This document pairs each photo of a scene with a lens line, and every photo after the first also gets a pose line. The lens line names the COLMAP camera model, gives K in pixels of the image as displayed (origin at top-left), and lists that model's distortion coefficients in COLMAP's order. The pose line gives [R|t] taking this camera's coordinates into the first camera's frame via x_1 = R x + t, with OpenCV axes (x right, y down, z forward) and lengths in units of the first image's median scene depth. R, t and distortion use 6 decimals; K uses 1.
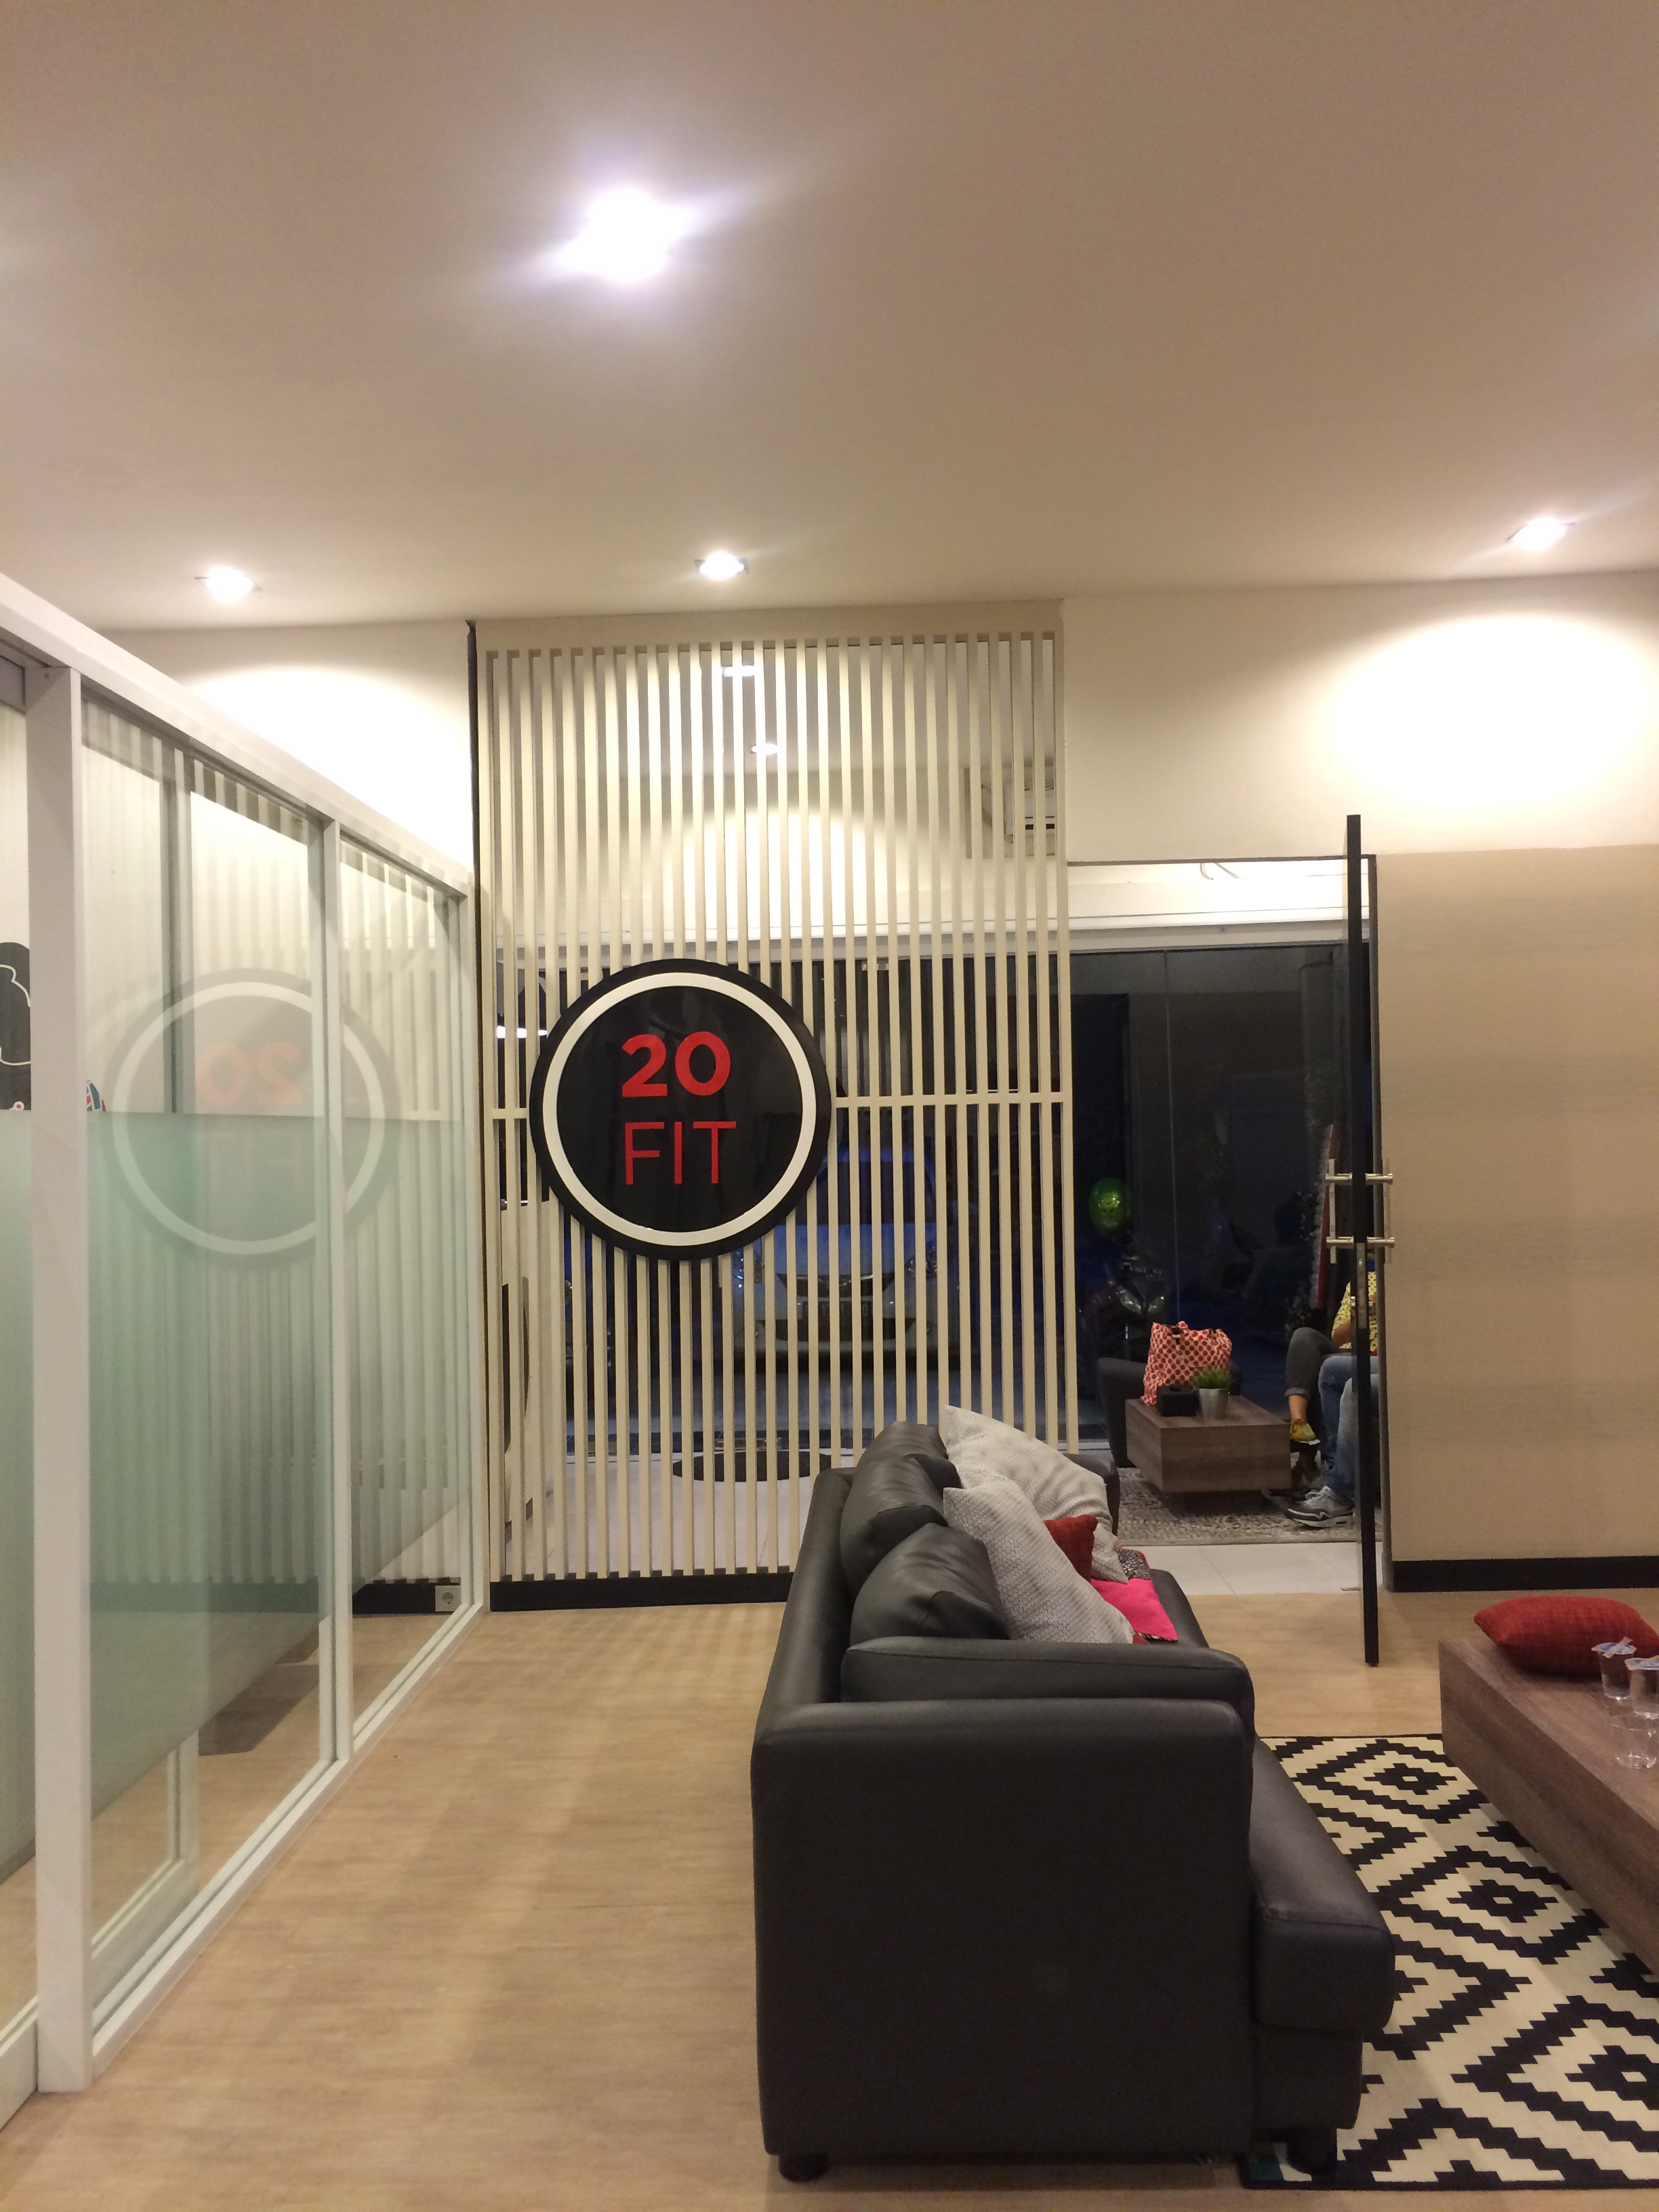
lens RADIAL K [[1884.0, 0, 829.5], [0, 1884.0, 1106.0], [0, 0, 1]] dist [0.087402, -0.125416]
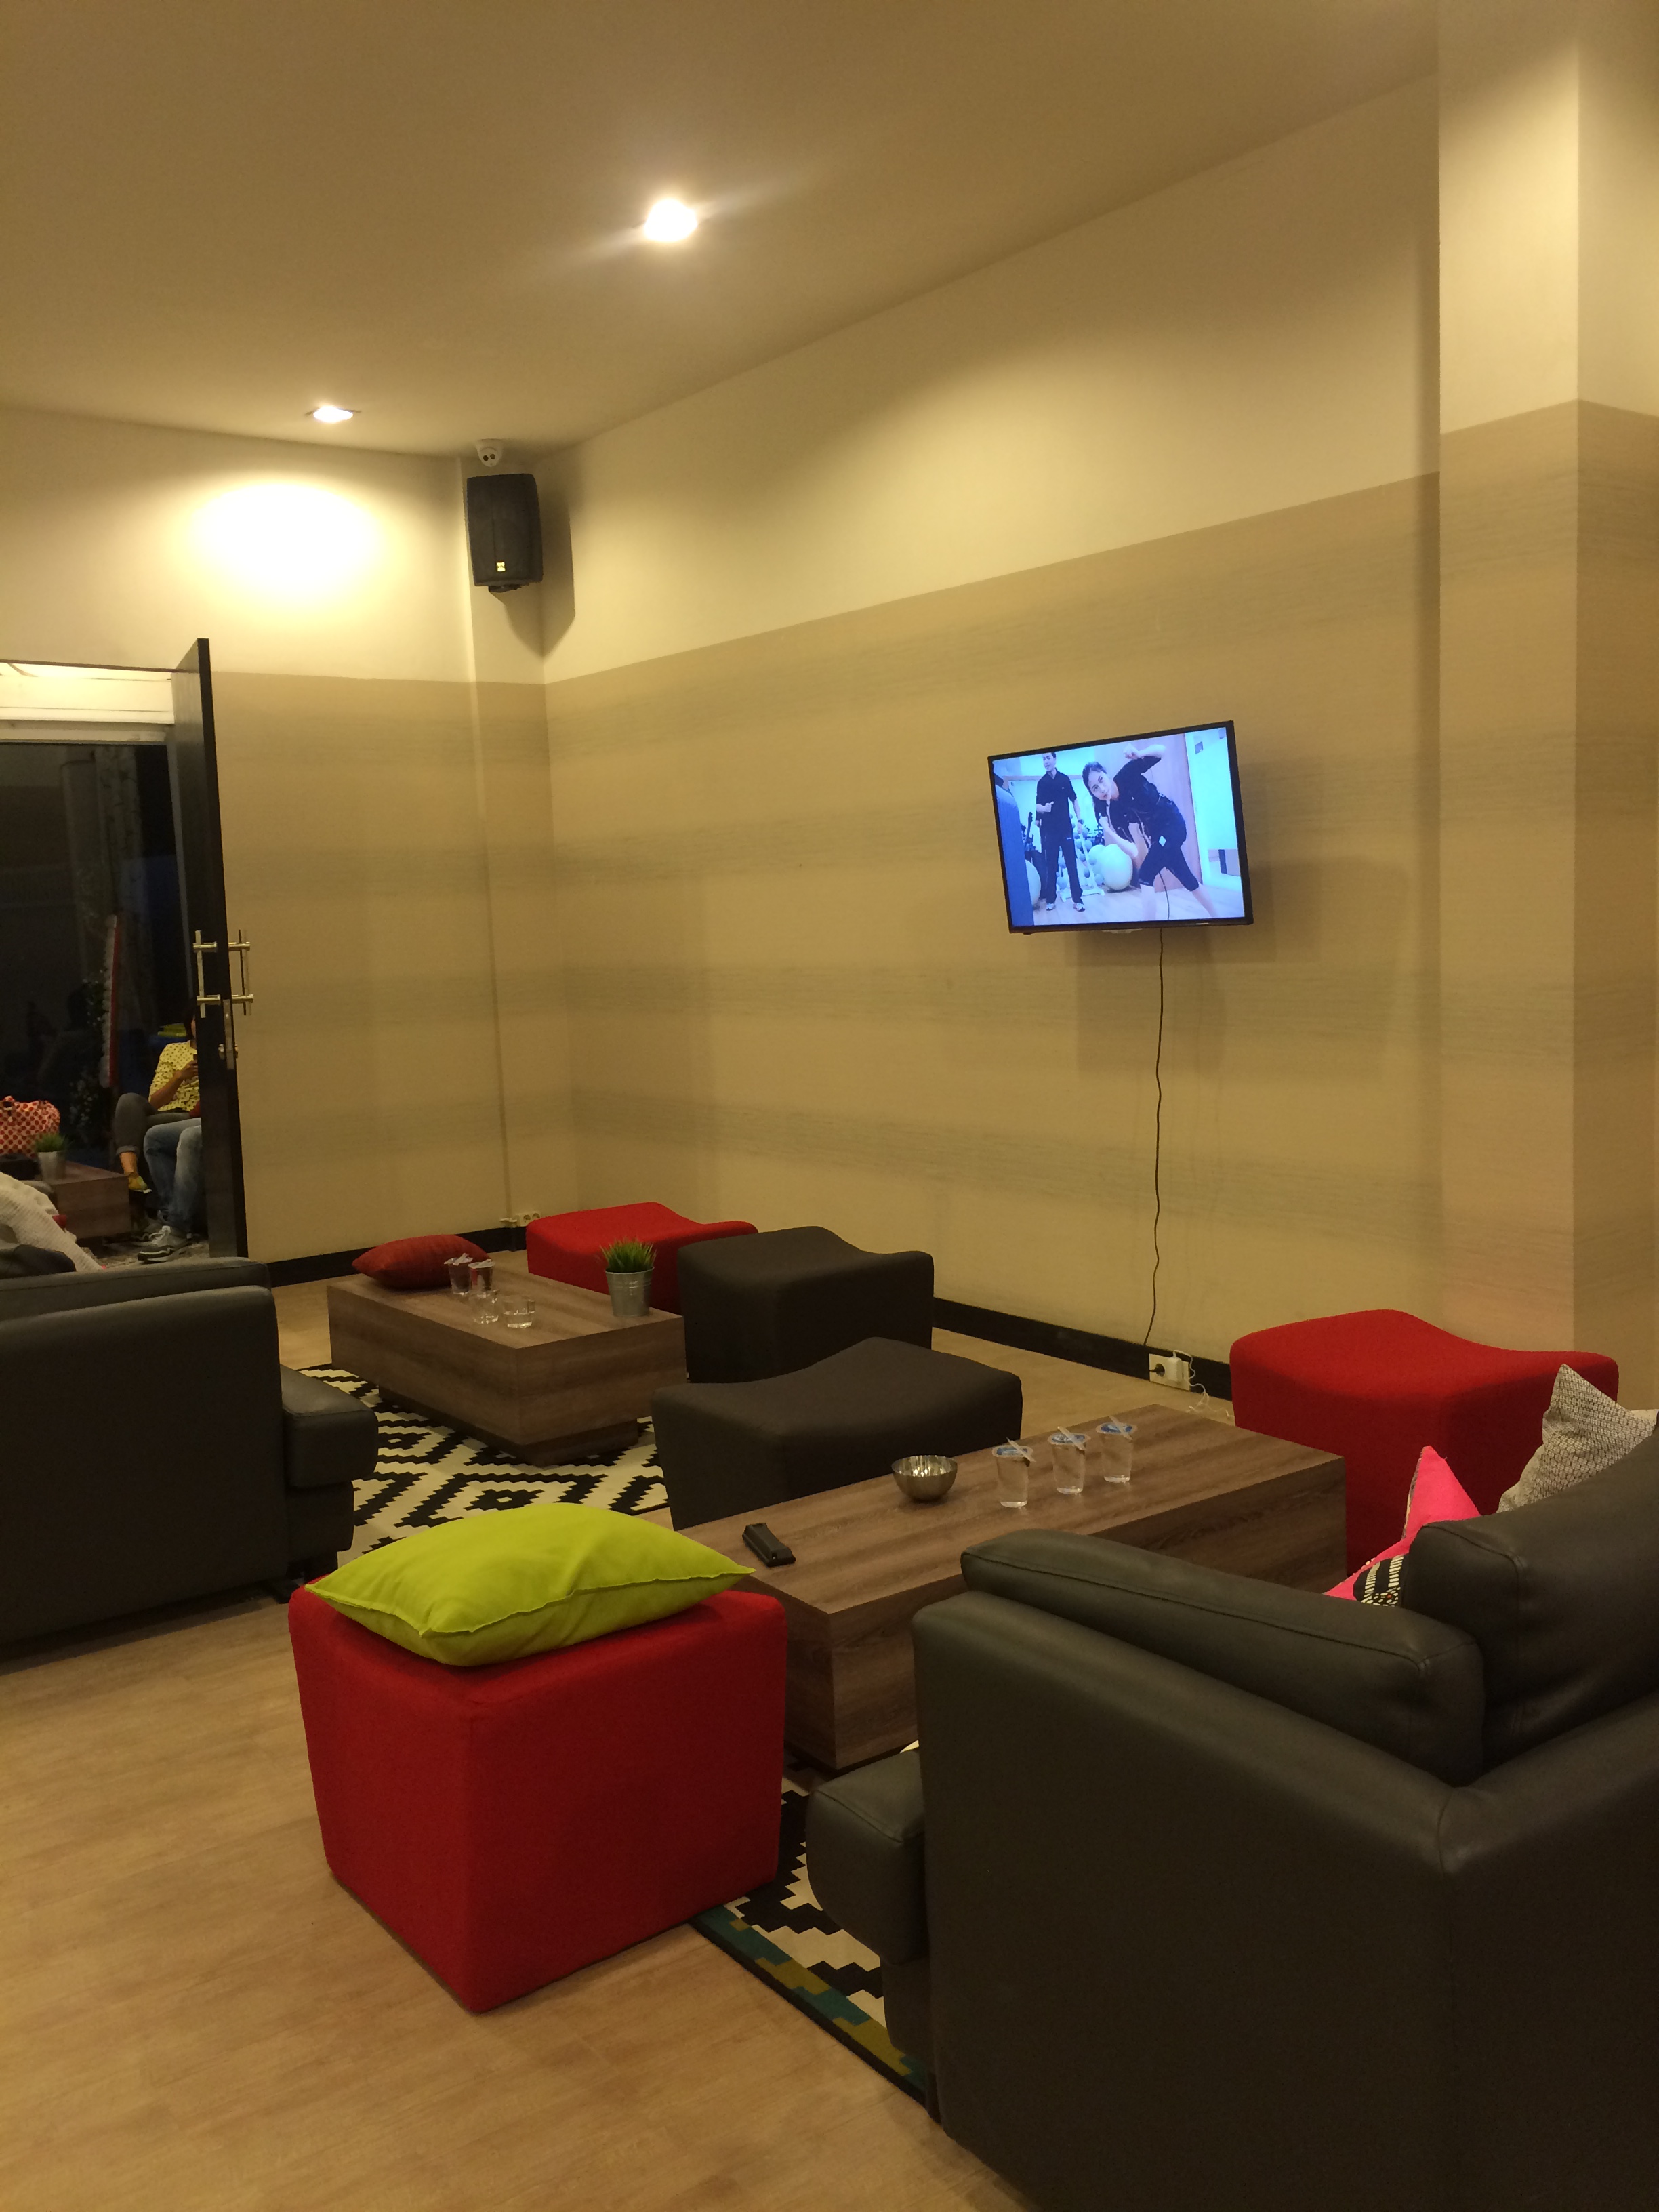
lens RADIAL K [[1884.0, 0, 829.5], [0, 1884.0, 1106.0], [0, 0, 1]] dist [0.087402, -0.125416]
pose [[0.786518, -0.068540, 0.613753, -0.166093], [0.006556, 0.994693, 0.102679, 0.017691], [-0.617533, -0.076735, 0.782793, -0.194908]]
